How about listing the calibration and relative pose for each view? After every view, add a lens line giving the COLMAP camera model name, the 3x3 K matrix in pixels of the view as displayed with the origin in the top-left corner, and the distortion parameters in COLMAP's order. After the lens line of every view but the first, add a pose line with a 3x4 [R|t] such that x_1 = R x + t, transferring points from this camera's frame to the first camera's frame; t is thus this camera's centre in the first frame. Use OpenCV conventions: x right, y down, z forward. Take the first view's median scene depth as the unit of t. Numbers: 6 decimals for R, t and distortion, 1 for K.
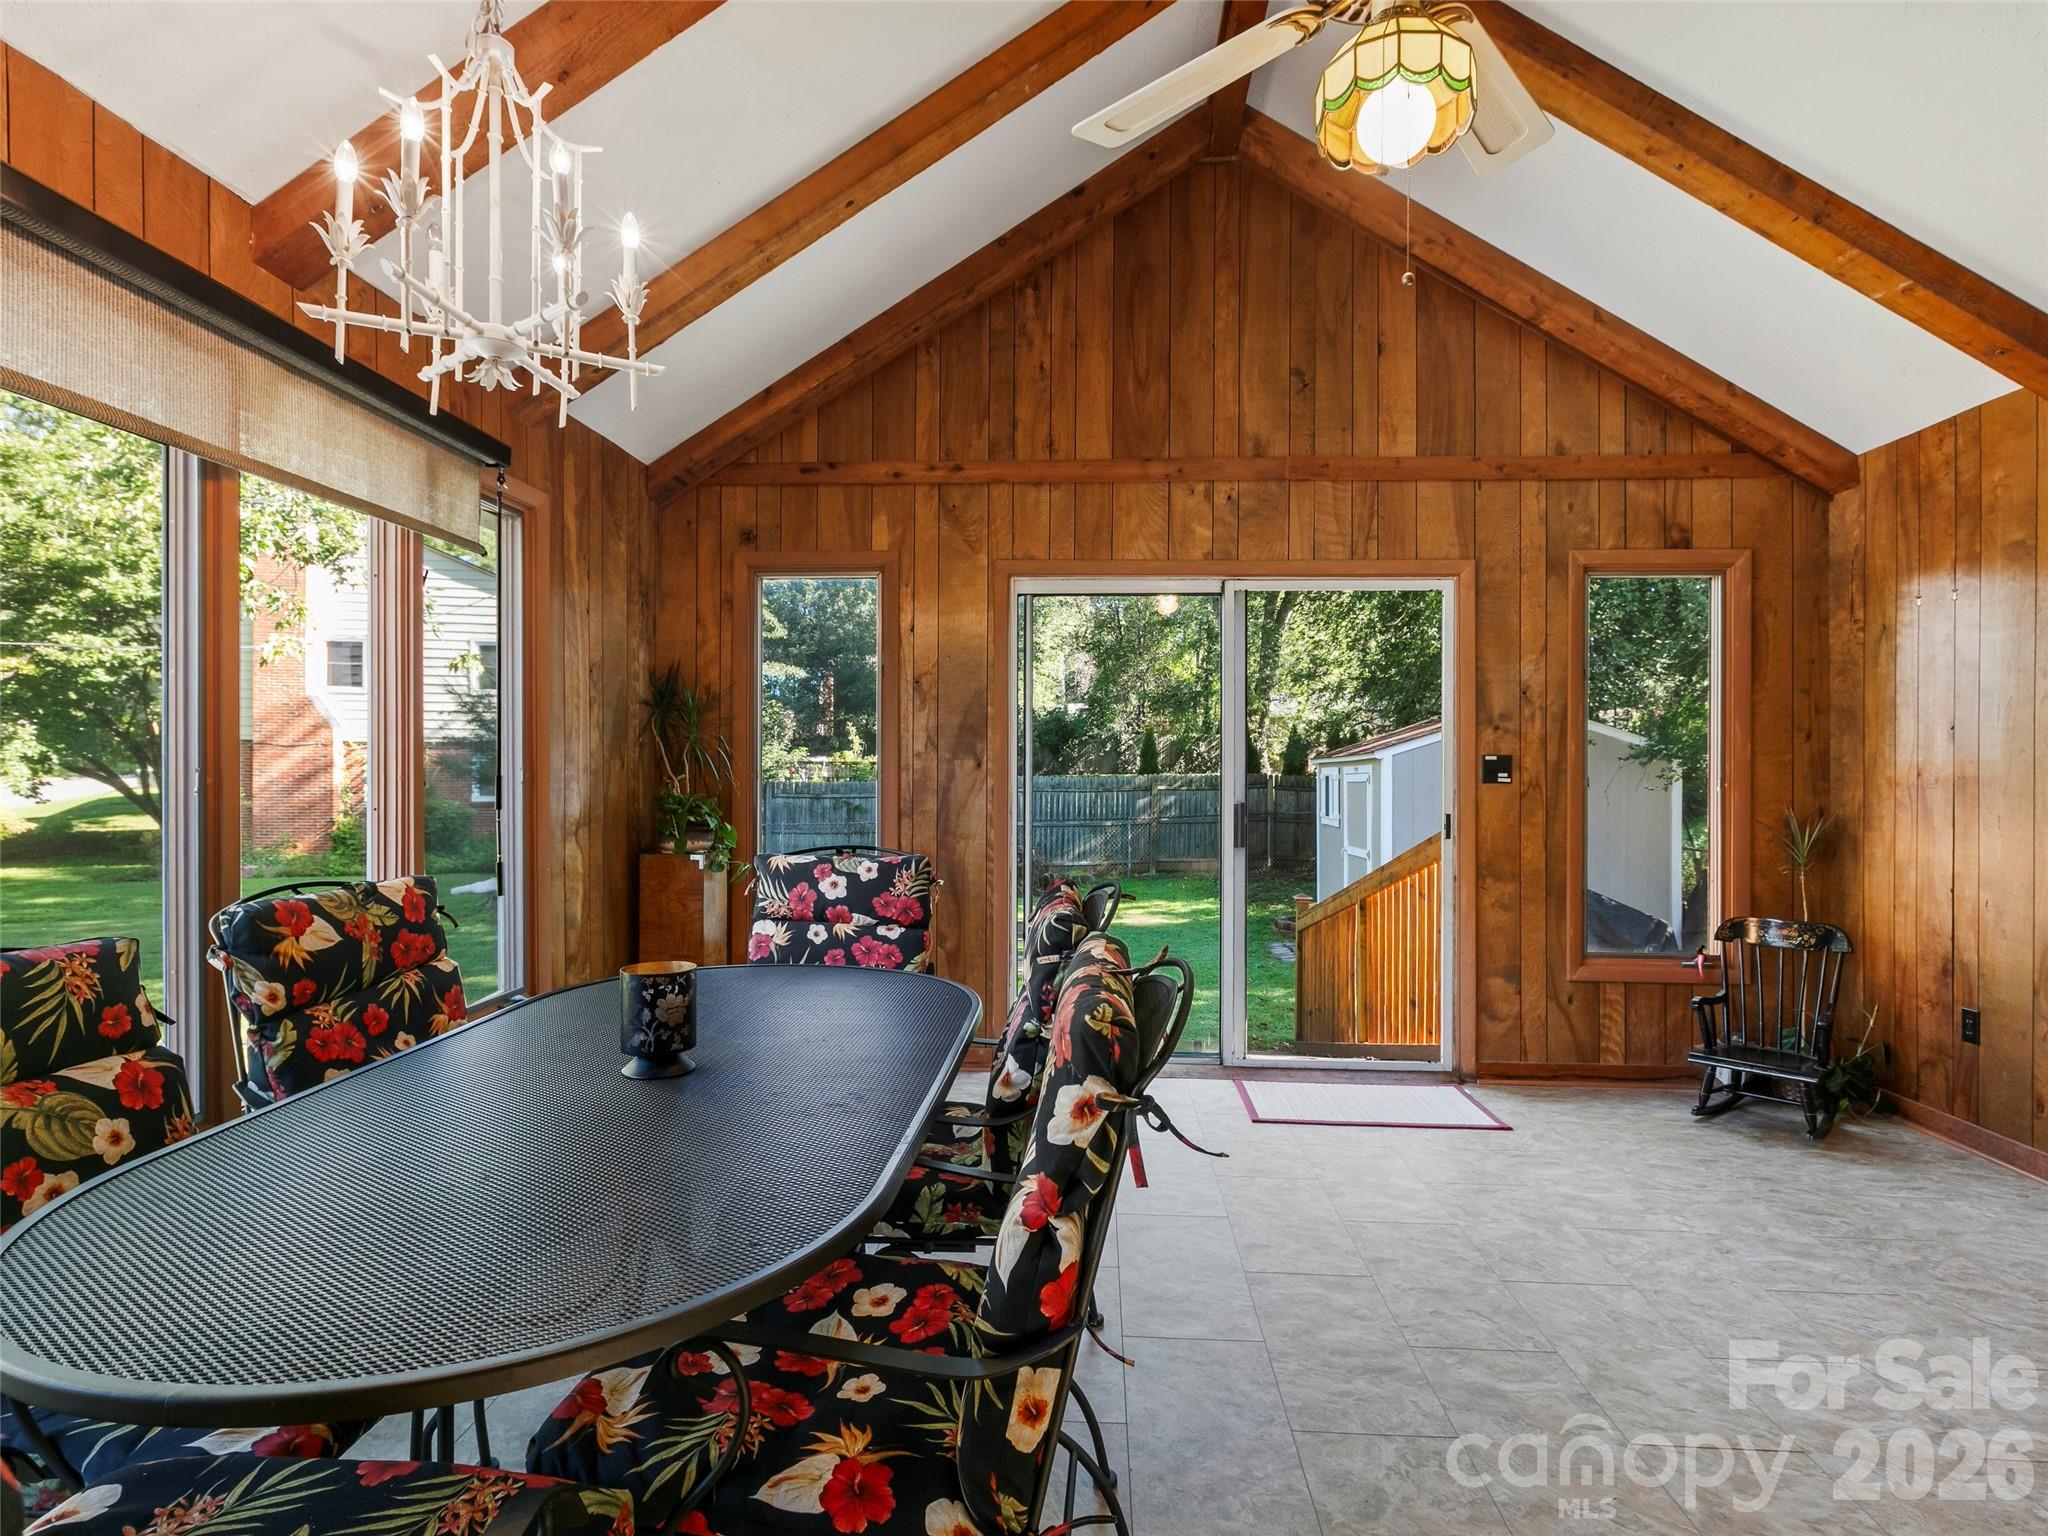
lens RADIAL K [[1050.7, 0, 1020.1], [0, 1050.7, 780.8], [0, 0, 1]] dist [0.000729, 0.001404]
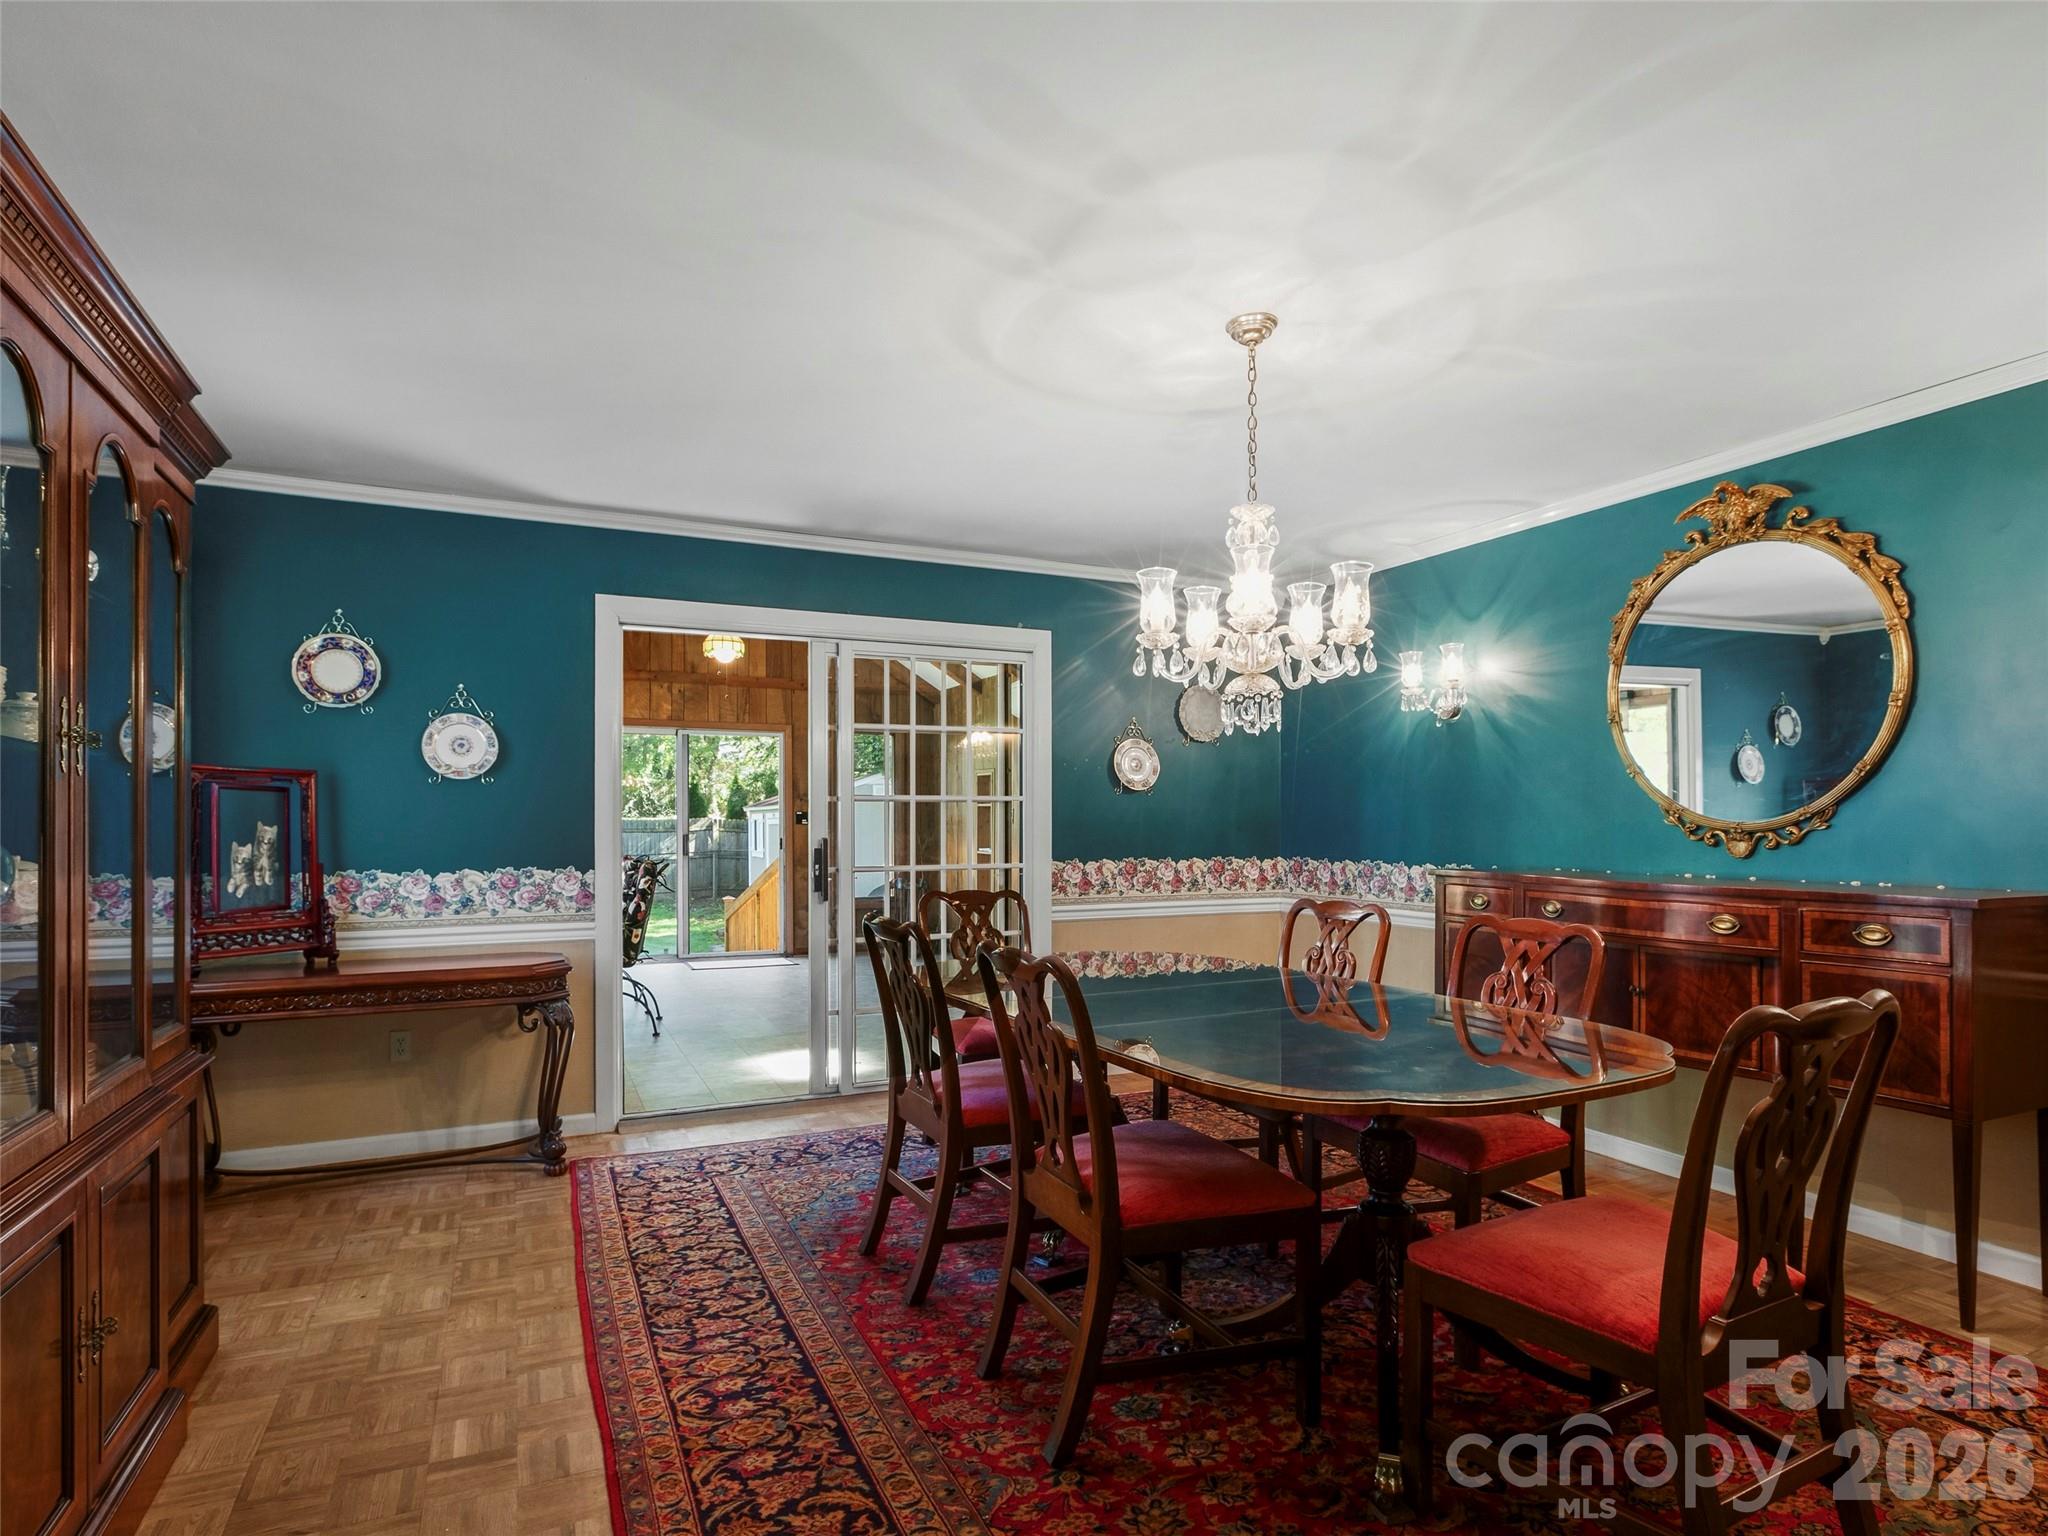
lens RADIAL K [[1104.3, 0, 1034.8], [0, 1104.3, 830.7], [0, 0, 1]] dist [-0.005561, -0.000564]
pose [[0.873024, -0.008439, 0.487603, -0.264639], [0.005006, 0.999953, 0.008342, -0.003081], [-0.487651, -0.004842, 0.873025, -1.302560]]
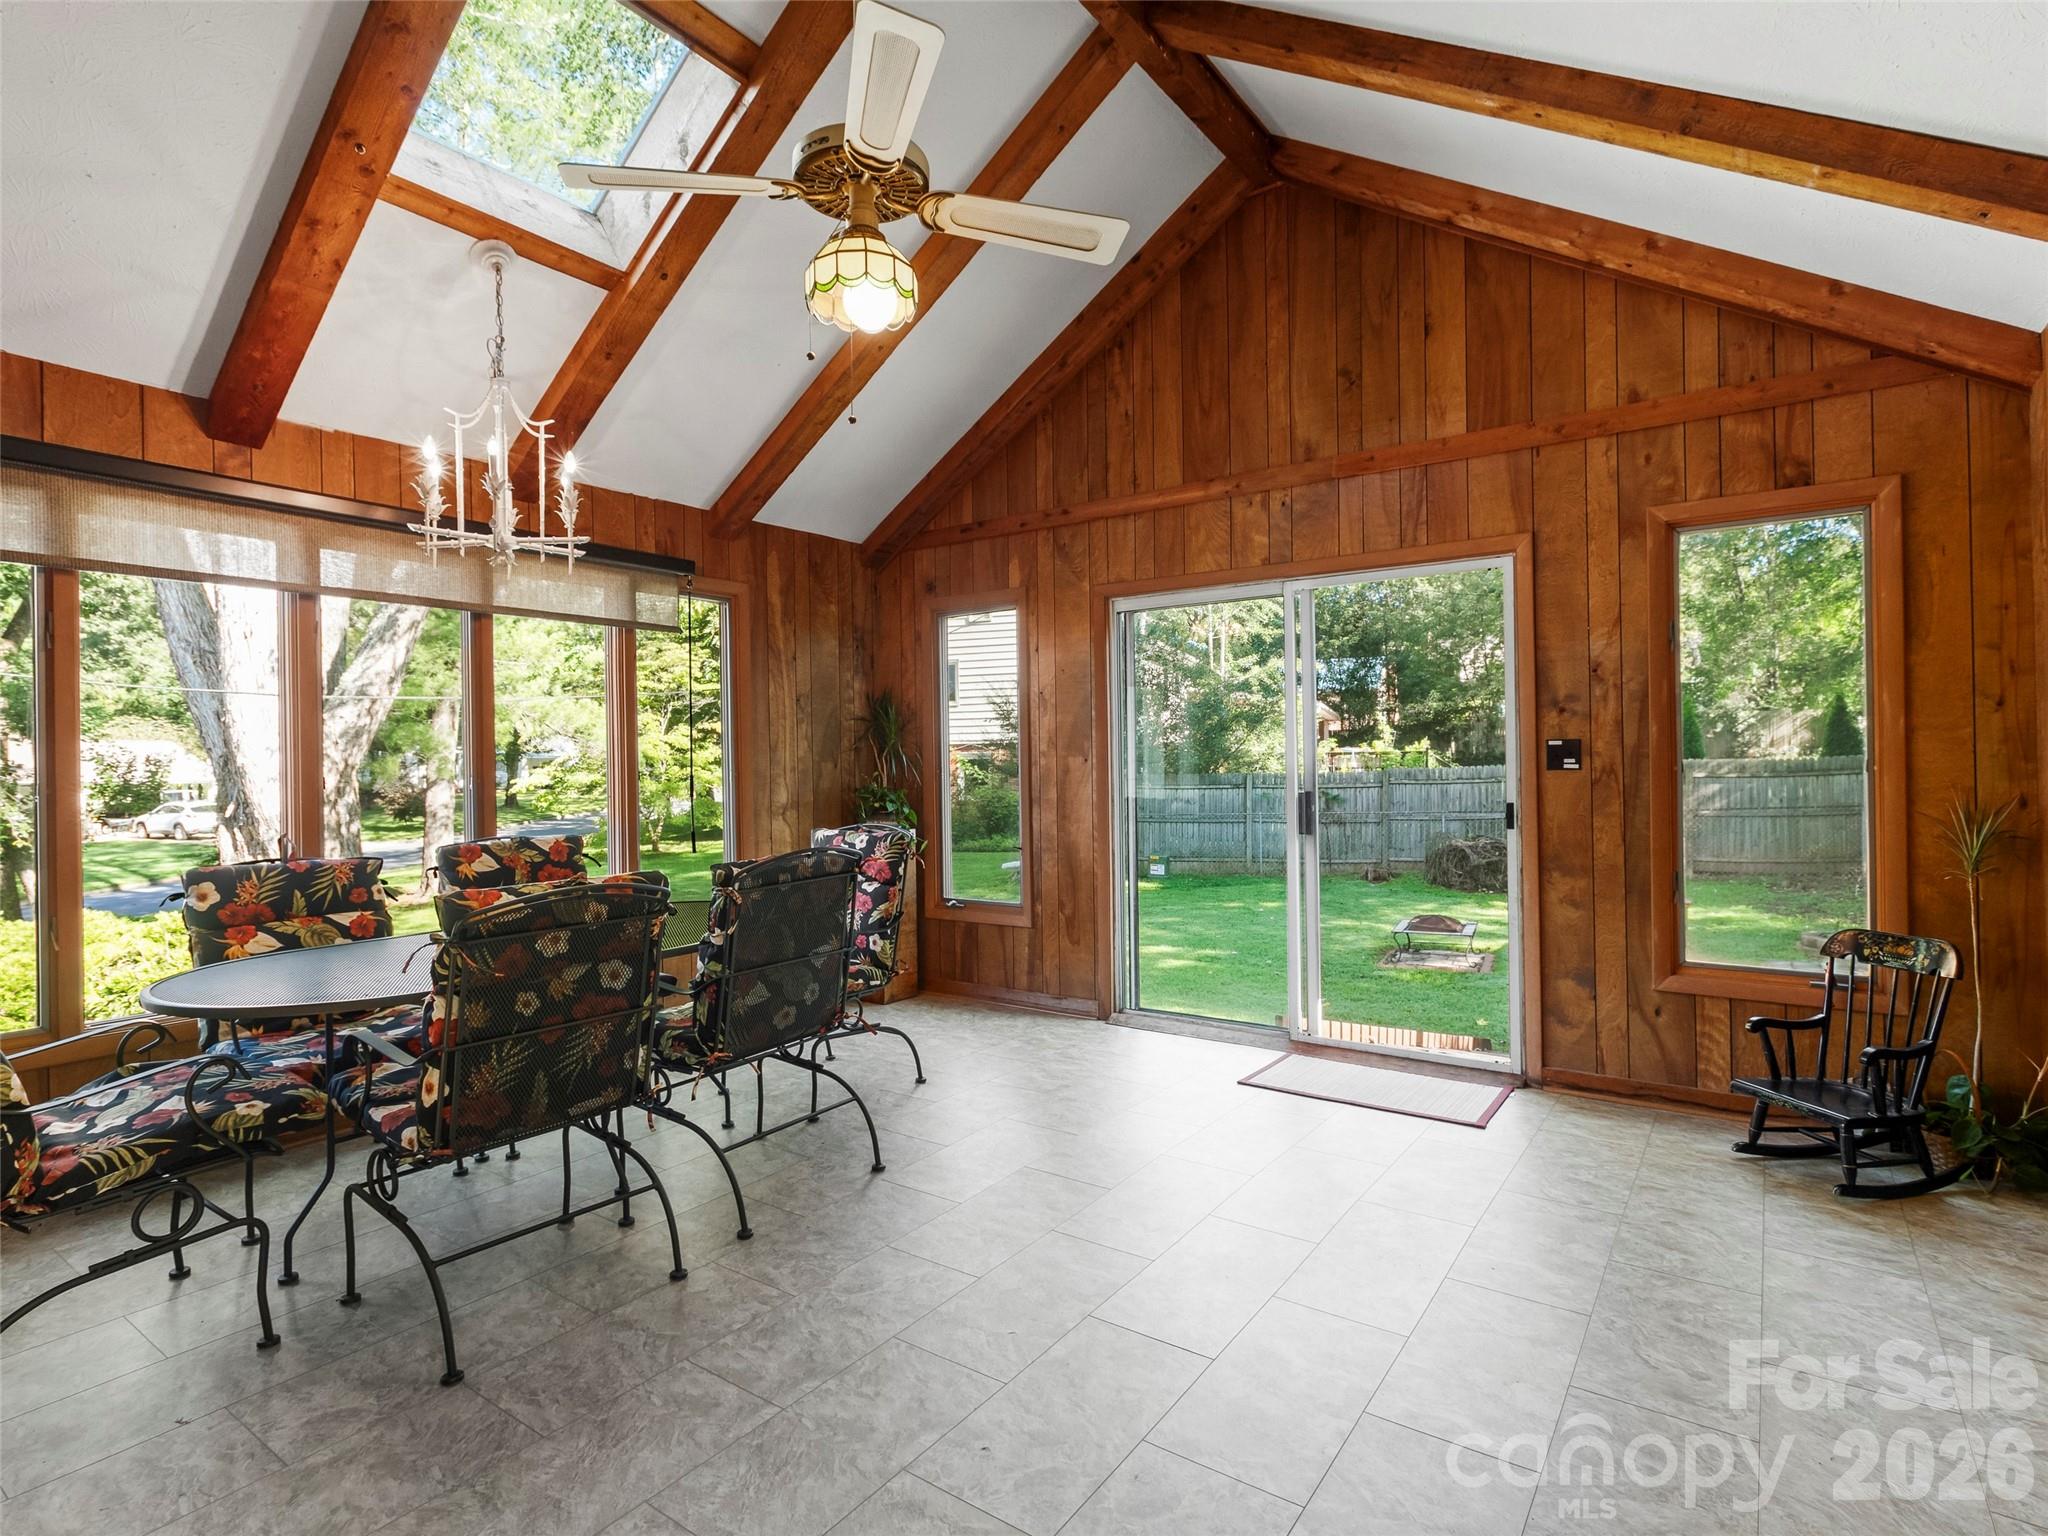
lens RADIAL K [[1028.5, 0, 1022.3], [0, 1028.5, 777.0], [0, 0, 1]] dist [0.002271, 0.000752]
pose [[0.850883, -0.010201, -0.525257, 0.524100], [0.012657, 0.999919, 0.001084, 0.001526], [0.525203, -0.007571, 0.850943, -0.023773]]
